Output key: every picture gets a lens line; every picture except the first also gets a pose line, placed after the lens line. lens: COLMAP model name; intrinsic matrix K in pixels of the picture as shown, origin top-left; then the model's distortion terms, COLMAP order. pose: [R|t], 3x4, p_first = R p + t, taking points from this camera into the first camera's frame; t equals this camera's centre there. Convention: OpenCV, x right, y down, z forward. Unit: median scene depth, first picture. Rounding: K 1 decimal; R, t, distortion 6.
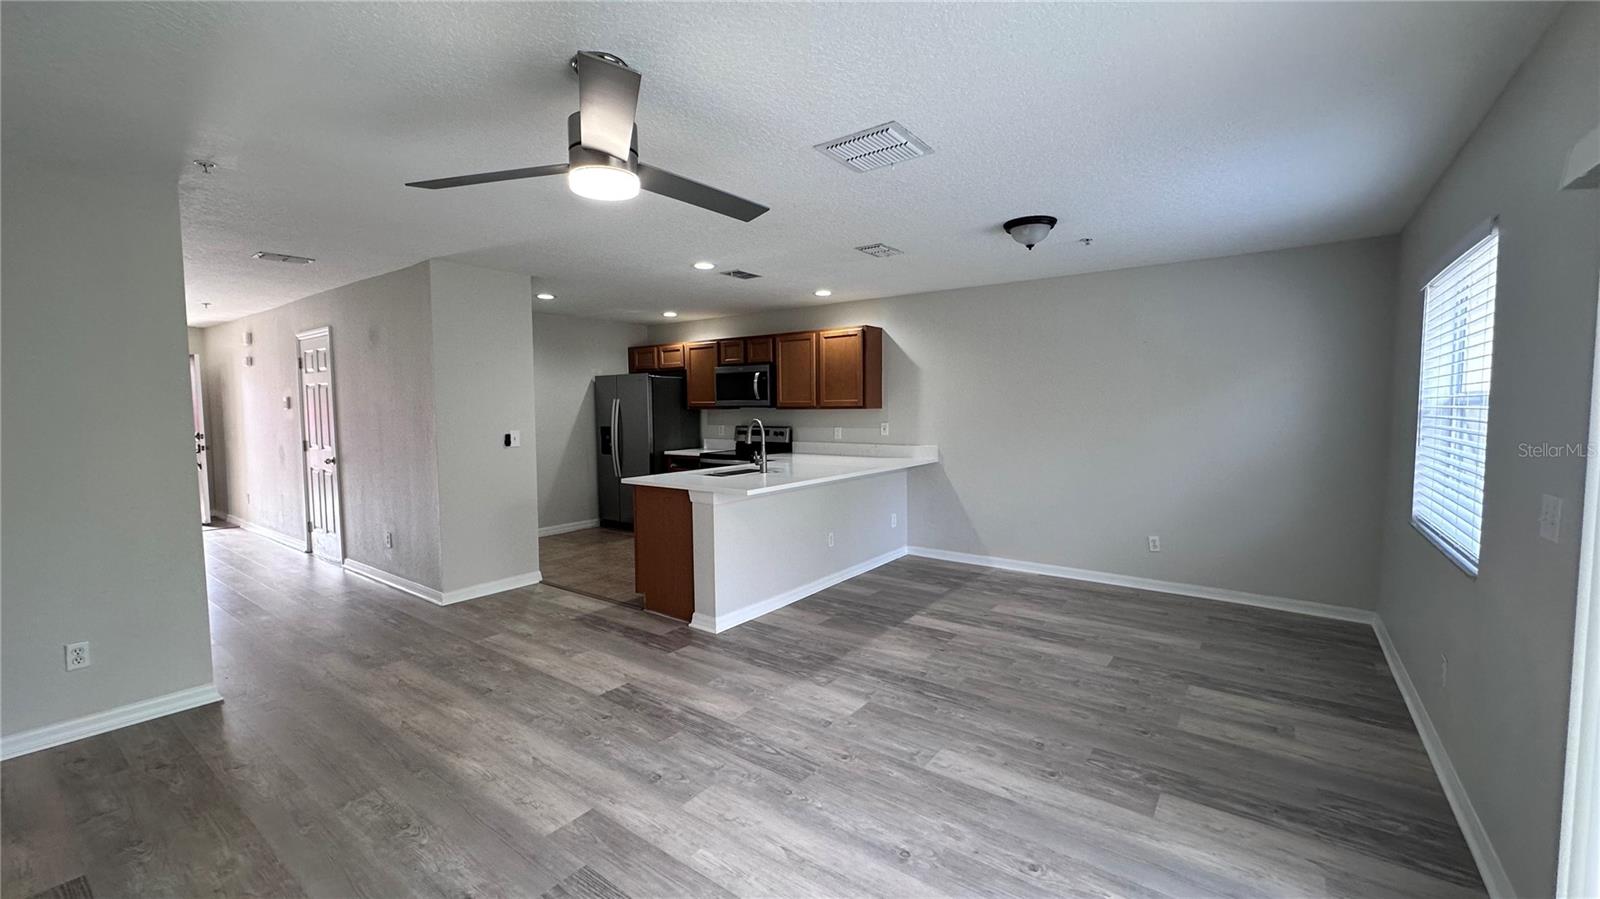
lens RADIAL K [[636.8, 0, 800.0], [0, 636.8, 449.5], [0, 0, 1]] dist [-0.000013, -0.000085]
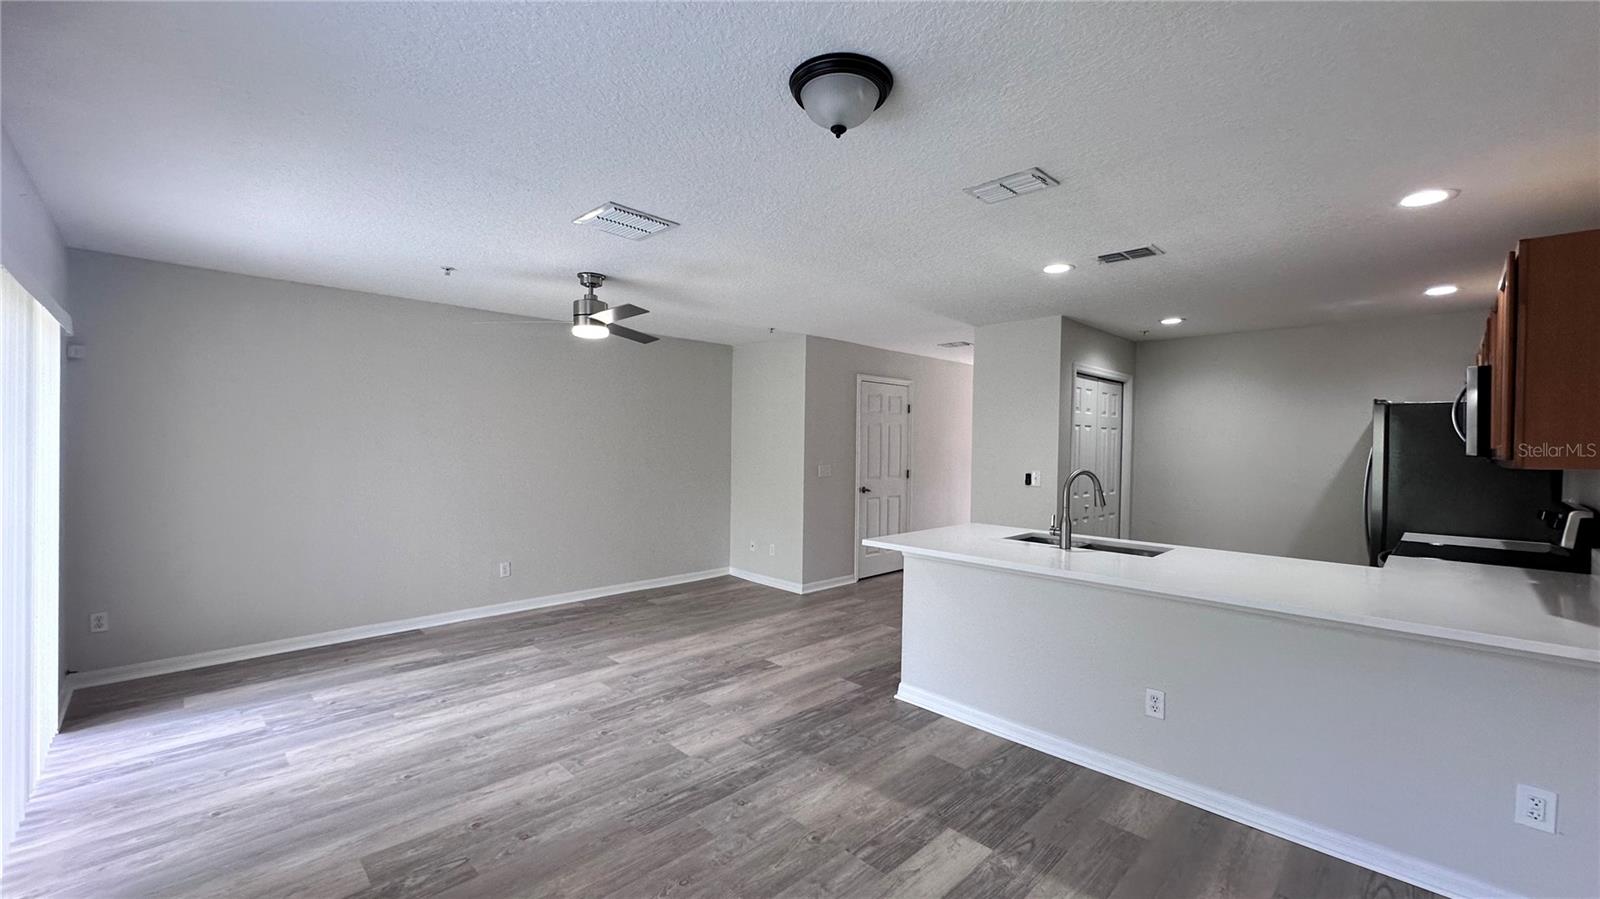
lens RADIAL K [[636.8, 0, 800.0], [0, 636.8, 449.5], [0, 0, 1]] dist [-0.000013, -0.000085]
pose [[-0.148281, 0.015038, -0.988831, 0.595063], [-0.082127, 0.996243, 0.027467, -0.058325], [0.985529, 0.085282, -0.146489, 0.739053]]
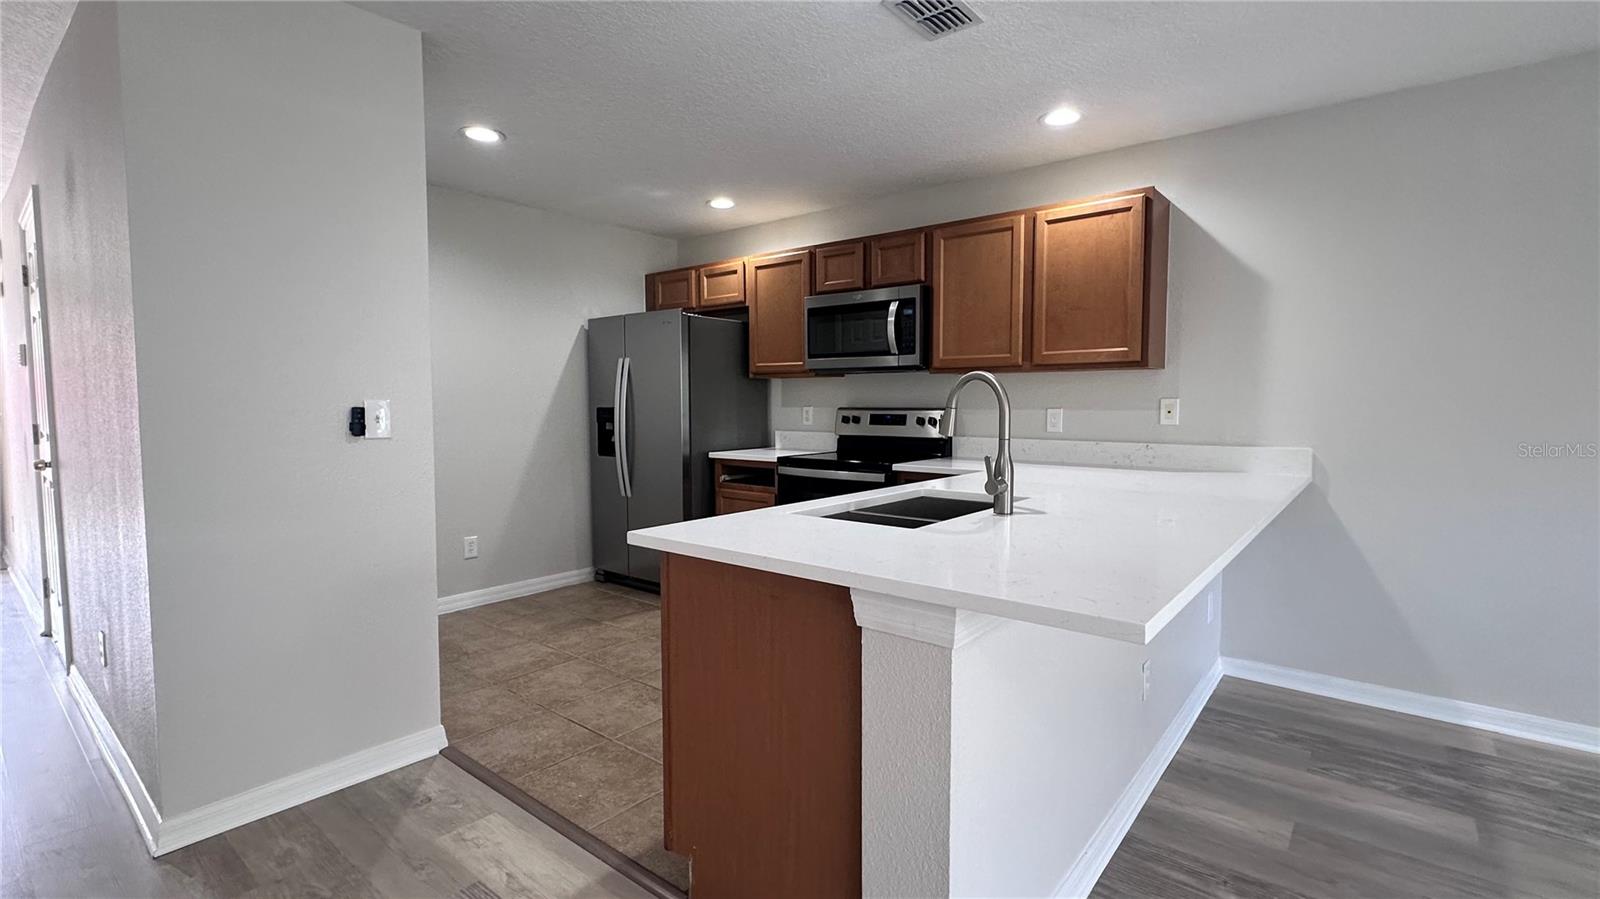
lens RADIAL K [[719.8, 0, 800.0], [0, 719.8, 449.5], [0, 0, 1]] dist [-0.001155, -0.000052]
pose [[0.998849, 0.010942, -0.046709, -0.143534], [-0.011008, 0.999939, -0.001153, 0.000547], [0.046693, 0.001666, 0.998908, 0.520041]]
